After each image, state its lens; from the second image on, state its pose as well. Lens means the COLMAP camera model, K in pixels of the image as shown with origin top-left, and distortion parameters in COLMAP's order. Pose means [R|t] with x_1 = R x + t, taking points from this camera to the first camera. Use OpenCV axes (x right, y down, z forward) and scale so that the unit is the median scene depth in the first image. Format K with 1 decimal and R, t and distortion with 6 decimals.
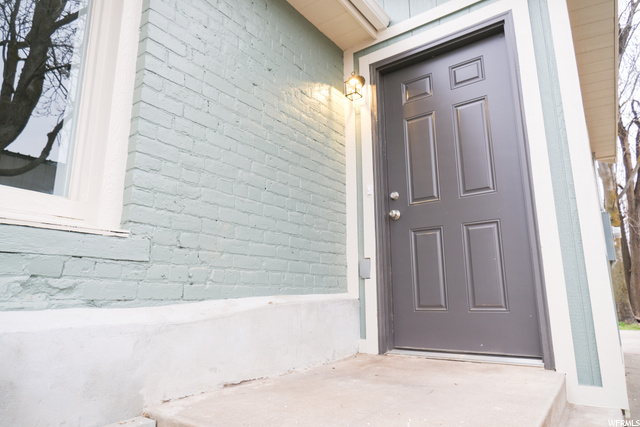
lens RADIAL K [[397.8, 0, 321.2], [0, 397.8, 213.0], [0, 0, 1]] dist [-0.024587, 0.015171]
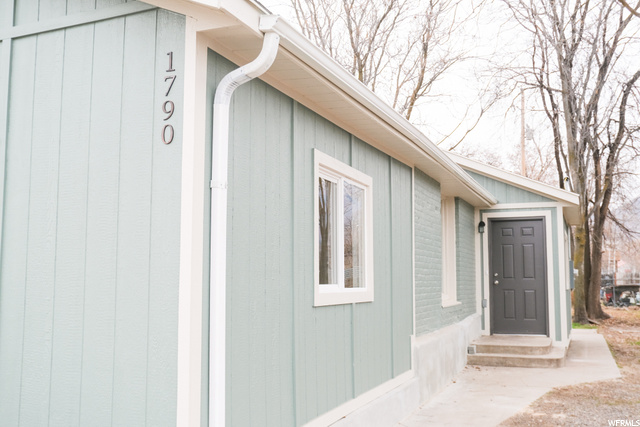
lens RADIAL K [[667.0, 0, 319.3], [0, 667.0, 213.7], [0, 0, 1]] dist [-0.030943, 0.000000]
pose [[0.968674, 0.035079, 0.245847, -1.992857], [-0.060367, 0.993540, 0.096091, -0.782849], [-0.240888, -0.107922, 0.964534, -2.820454]]
